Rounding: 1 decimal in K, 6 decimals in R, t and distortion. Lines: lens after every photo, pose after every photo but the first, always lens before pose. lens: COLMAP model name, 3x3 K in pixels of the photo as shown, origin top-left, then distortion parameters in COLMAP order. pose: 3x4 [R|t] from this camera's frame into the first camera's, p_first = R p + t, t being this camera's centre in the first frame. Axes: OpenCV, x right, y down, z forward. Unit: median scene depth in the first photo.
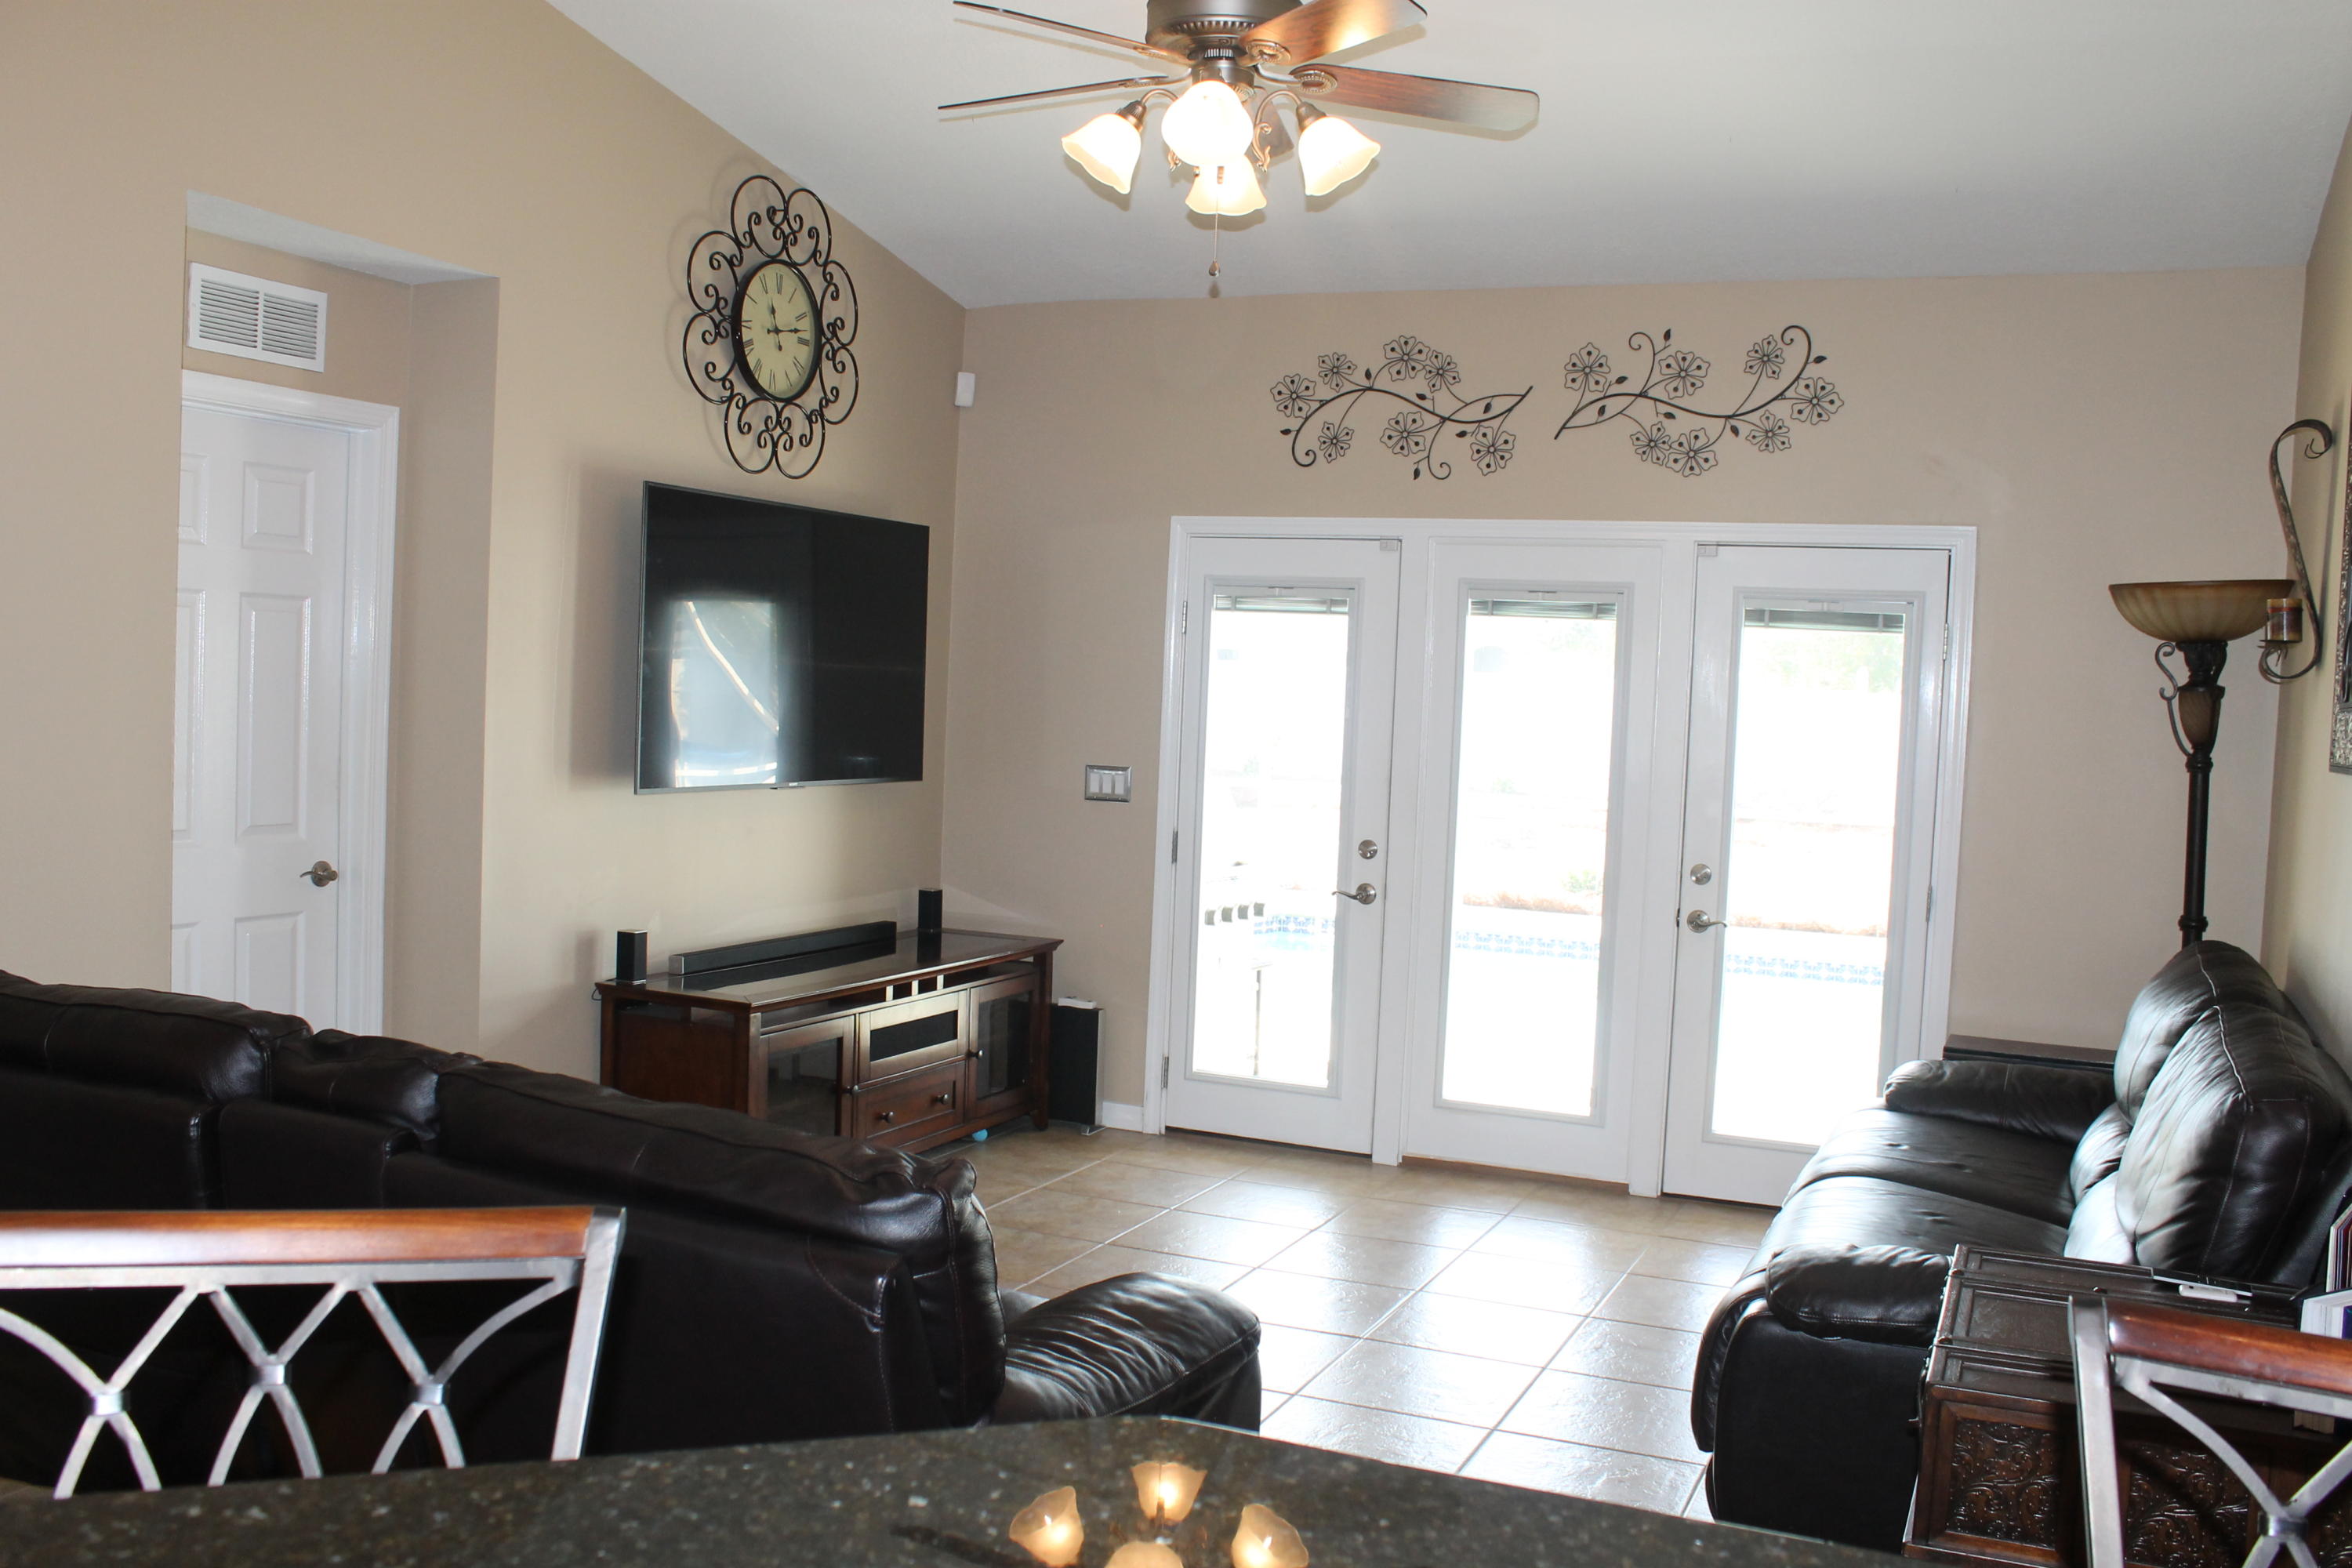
lens RADIAL K [[2045.4, 0, 1189.0], [0, 2045.4, 782.6], [0, 0, 1]] dist [-0.148024, 0.112315]
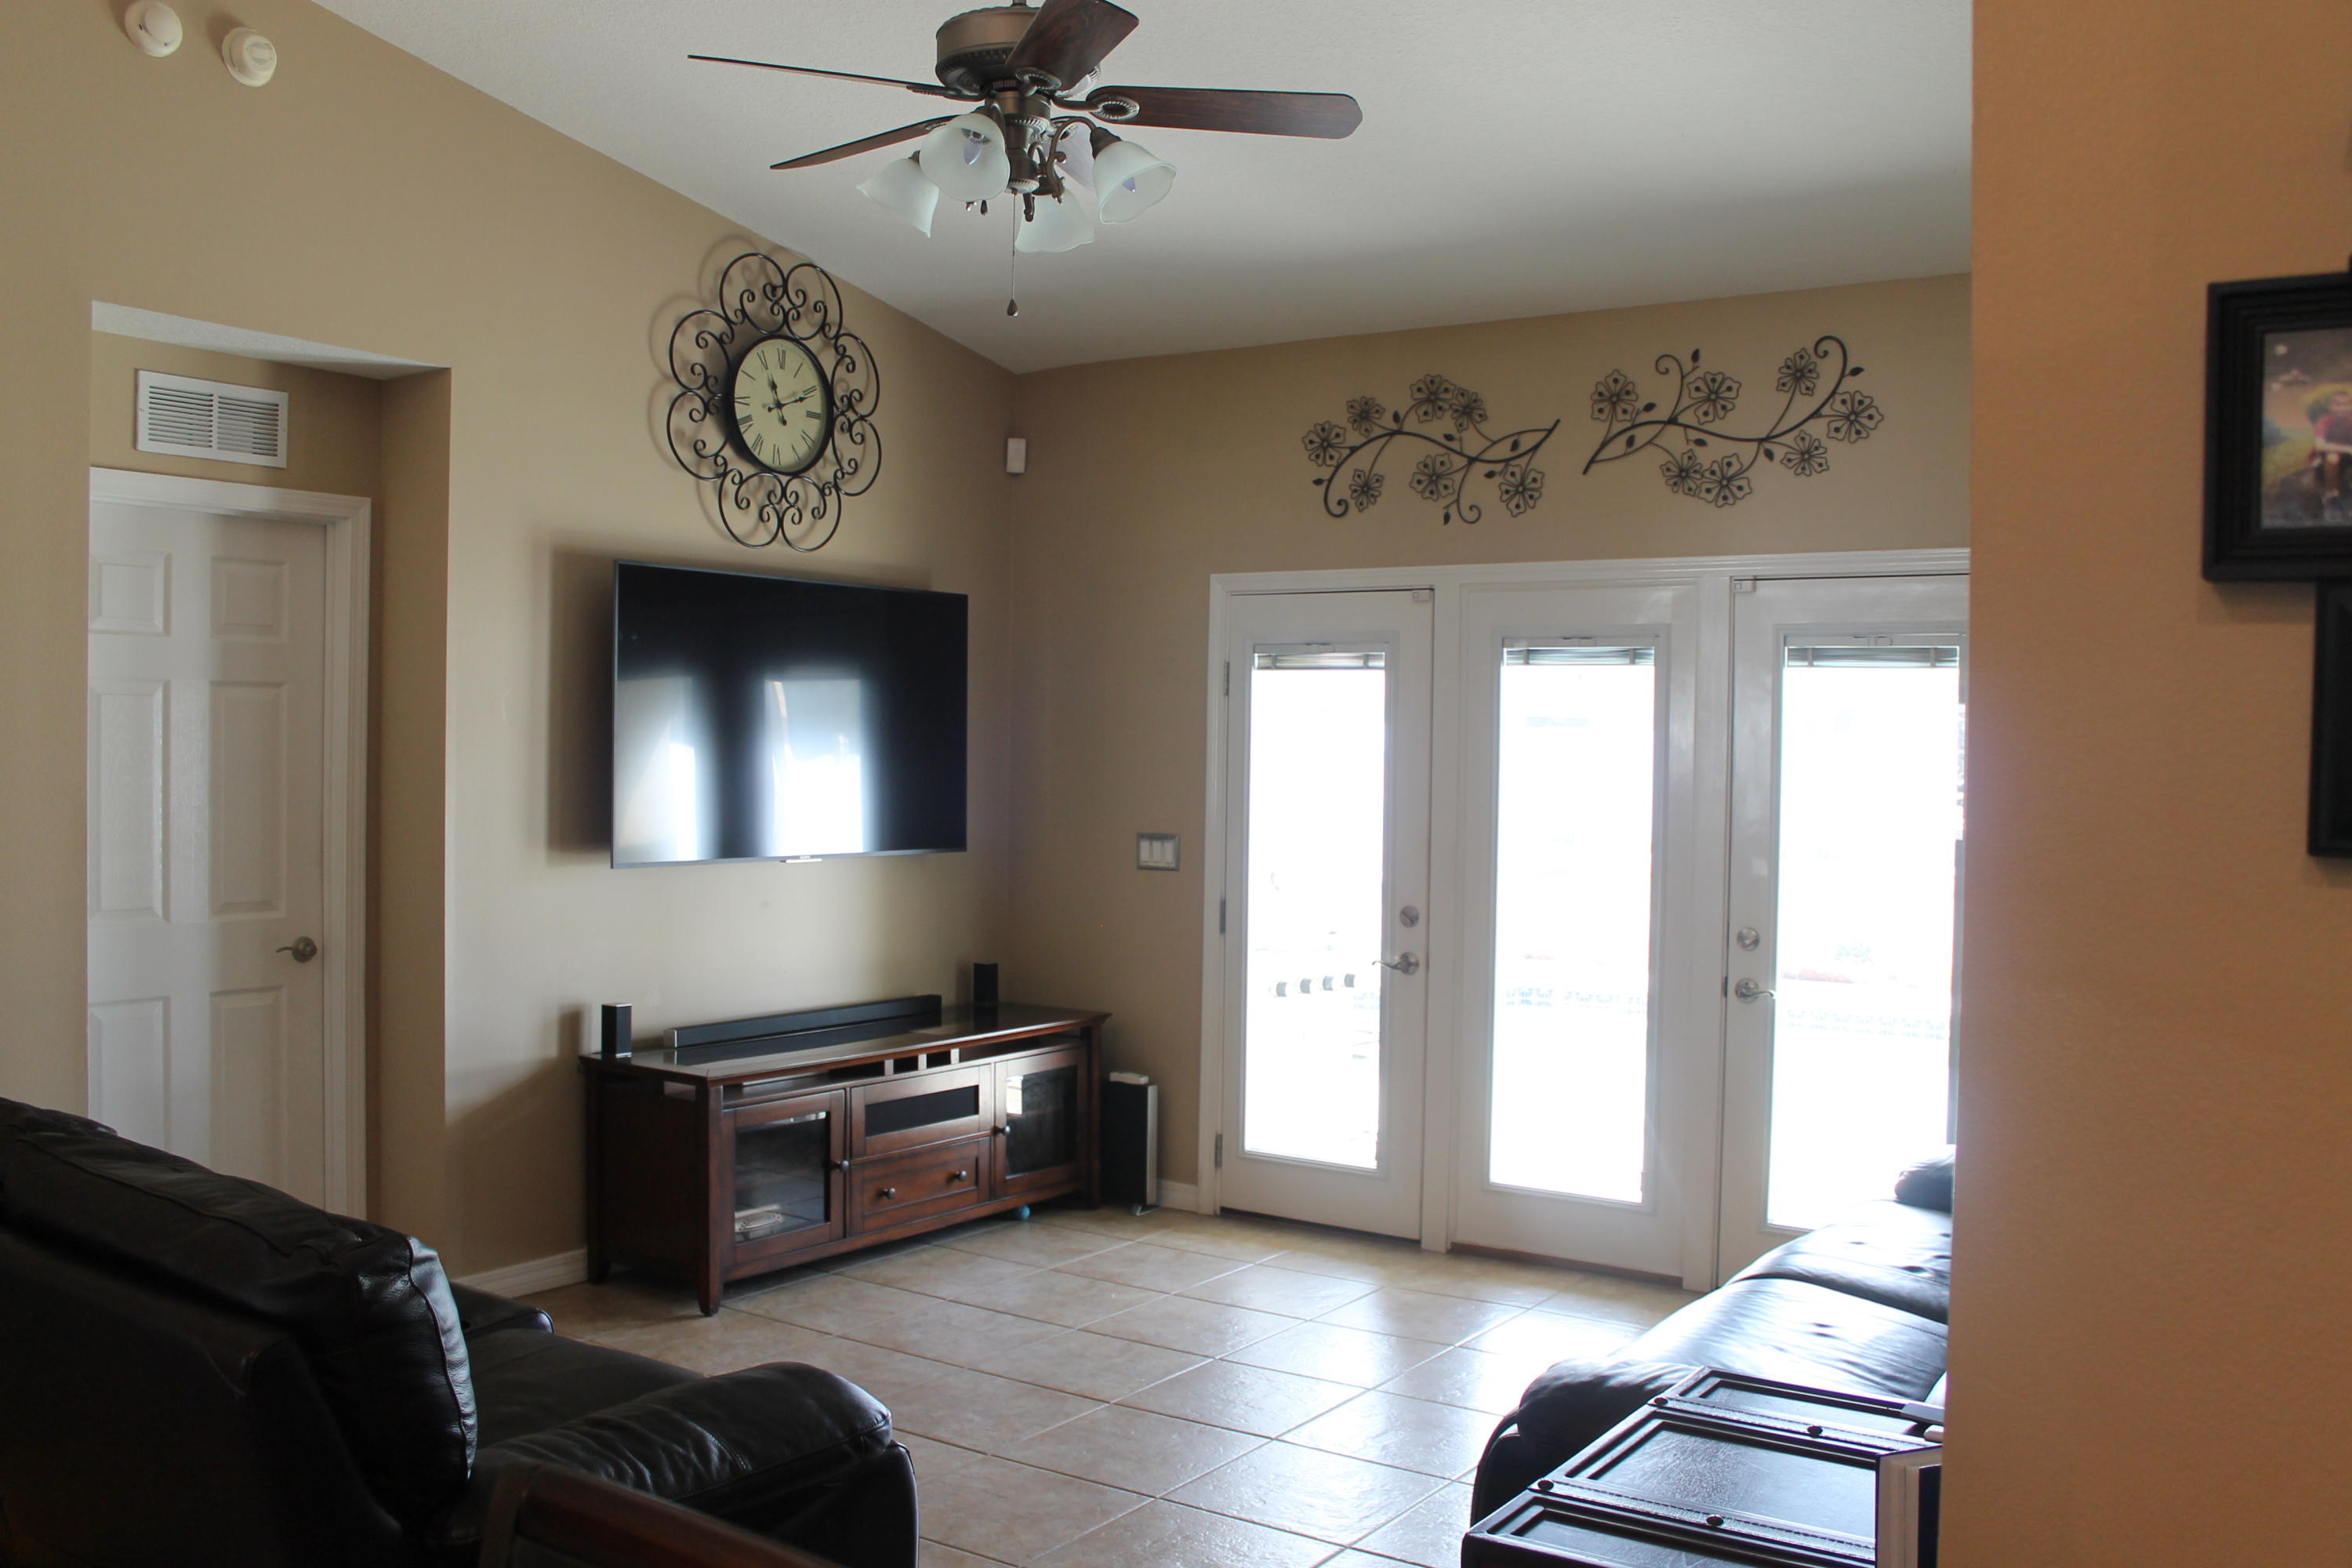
lens RADIAL K [[2045.4, 0, 1188.2], [0, 2045.4, 795.0], [0, 0, 1]] dist [-0.148024, 0.112315]
pose [[0.982316, -0.022003, -0.185933, 0.176041], [0.016450, 0.999373, -0.031355, 0.004689], [0.186506, 0.027742, 0.982062, 0.054192]]
